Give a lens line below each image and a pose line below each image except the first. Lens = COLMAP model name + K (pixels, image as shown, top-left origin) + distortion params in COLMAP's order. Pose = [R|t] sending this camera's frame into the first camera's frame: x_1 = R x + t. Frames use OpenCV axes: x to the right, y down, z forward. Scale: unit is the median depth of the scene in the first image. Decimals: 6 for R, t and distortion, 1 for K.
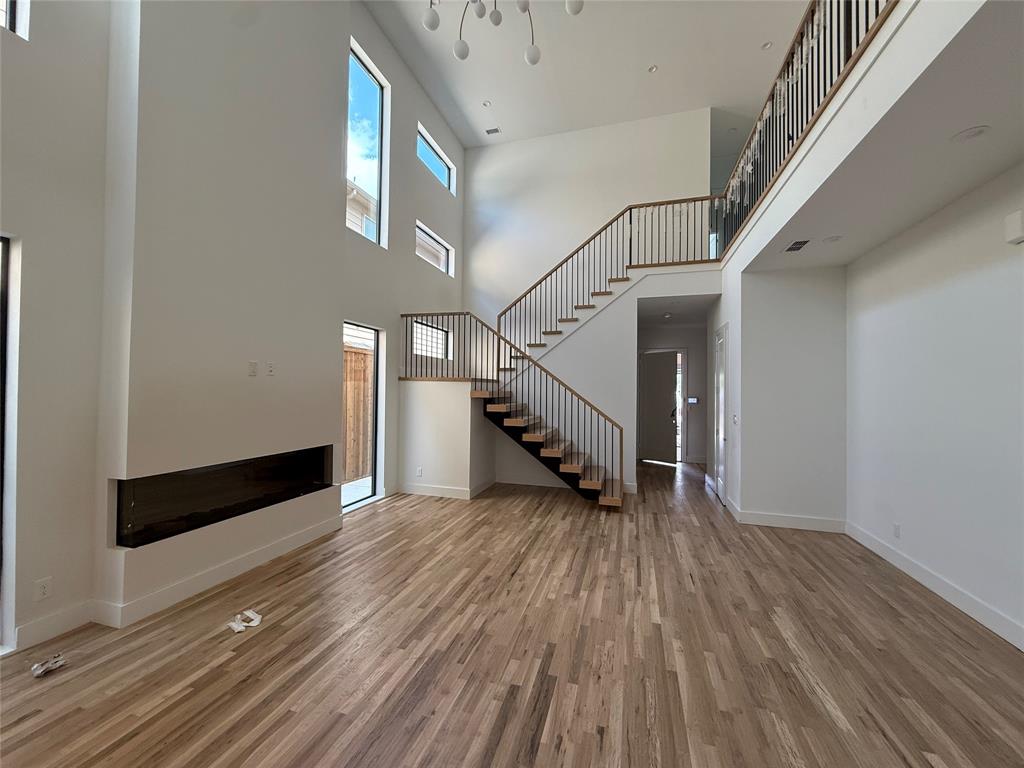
lens RADIAL K [[409.9, 0, 509.0], [0, 409.9, 386.2], [0, 0, 1]] dist [-0.002345, 0.000756]
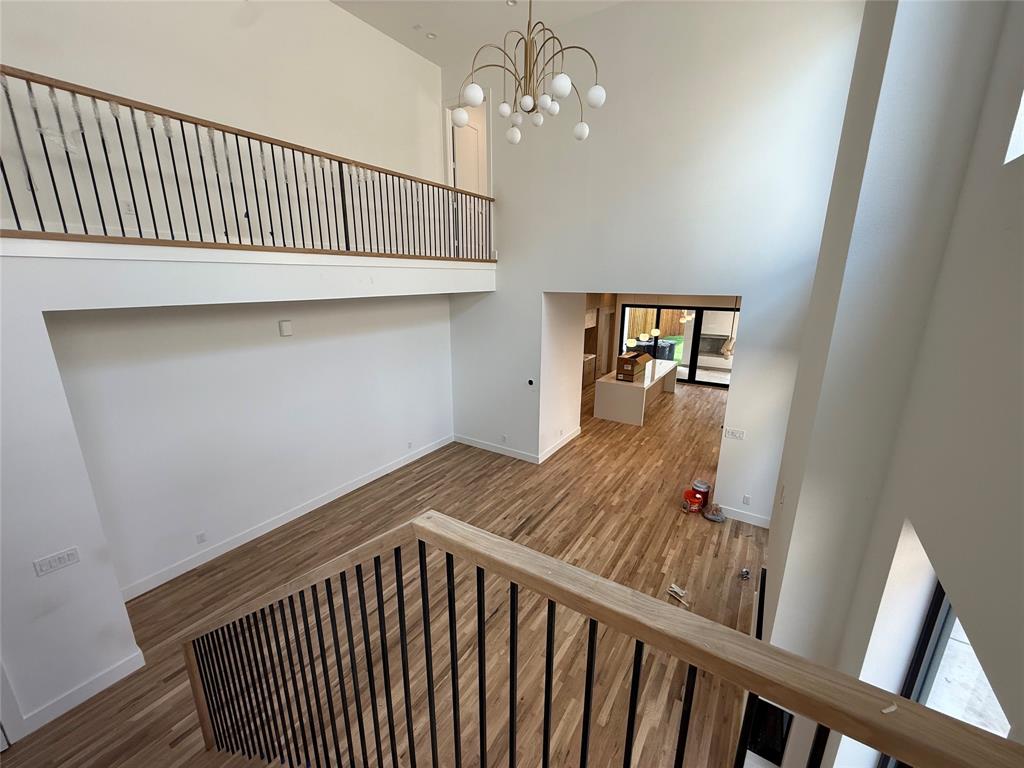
lens RADIAL K [[409.9, 0, 508.2], [0, 409.9, 382.7], [0, 0, 1]] dist [-0.002345, 0.000756]
pose [[-0.959204, -0.084242, 0.269873, -0.267313], [-0.016587, 0.969699, 0.243740, -0.439343], [-0.282229, 0.229320, -0.931536, 1.800007]]
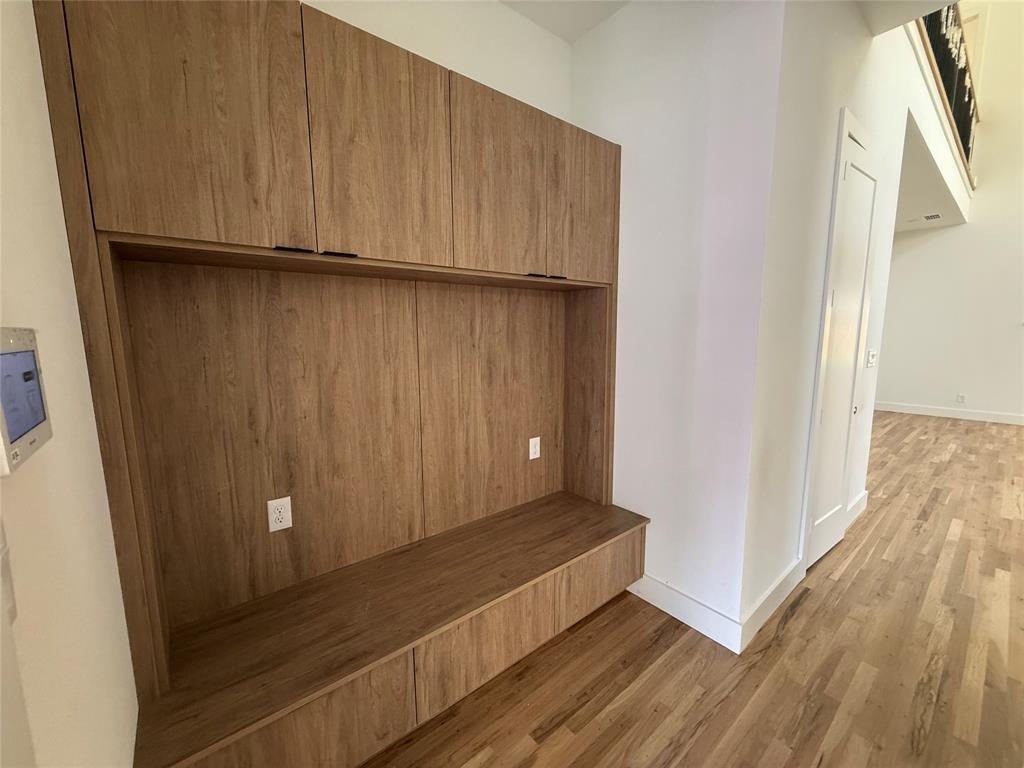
lens RADIAL K [[409.9, 0, 511.7], [0, 409.9, 385.6], [0, 0, 1]] dist [-0.002345, 0.000756]
pose [[-0.828587, -0.083651, 0.553575, 0.897072], [-0.013378, 0.991451, 0.129794, 0.076410], [-0.559700, 0.100140, -0.822623, 2.419439]]
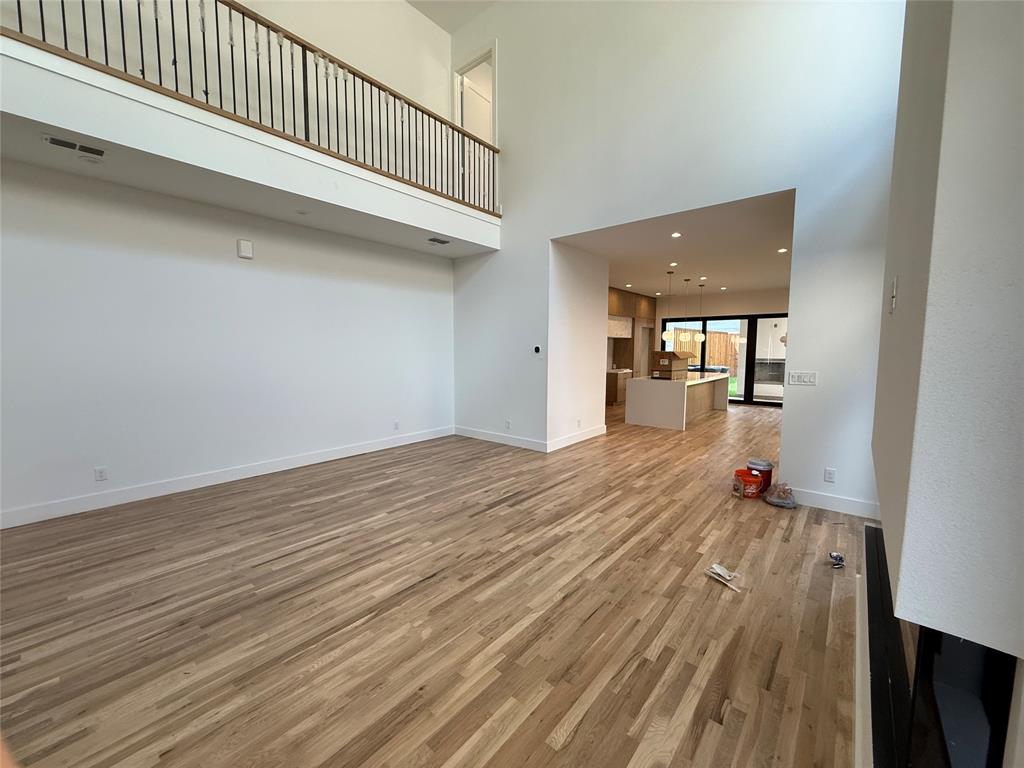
lens RADIAL K [[409.9, 0, 509.1], [0, 409.9, 381.4], [0, 0, 1]] dist [-0.002345, 0.000756]
pose [[-0.917817, -0.047796, 0.394116, -0.387735], [-0.019402, 0.996940, 0.075718, 0.022251], [-0.396529, 0.061848, -0.915936, 1.516015]]
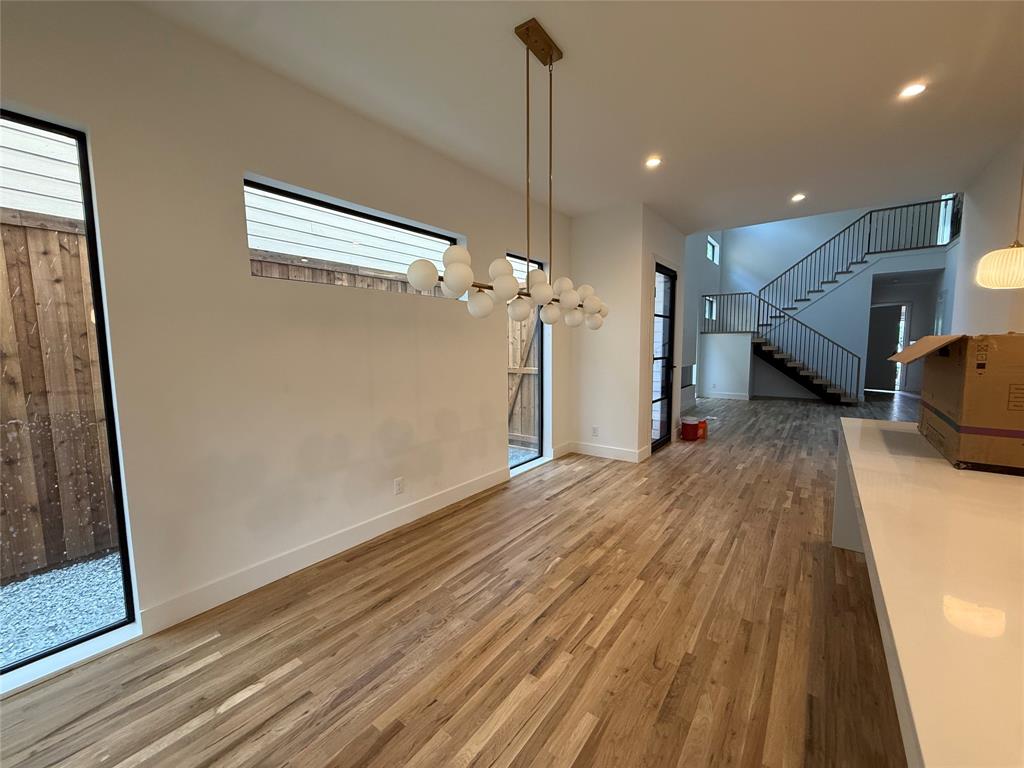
lens RADIAL K [[409.9, 0, 505.4], [0, 409.9, 388.7], [0, 0, 1]] dist [-0.002345, 0.000756]
pose [[0.935162, 0.007786, -0.354135, -0.703174], [0.032900, 0.993527, 0.108725, -0.001632], [0.352690, -0.113326, 0.928853, -1.571994]]
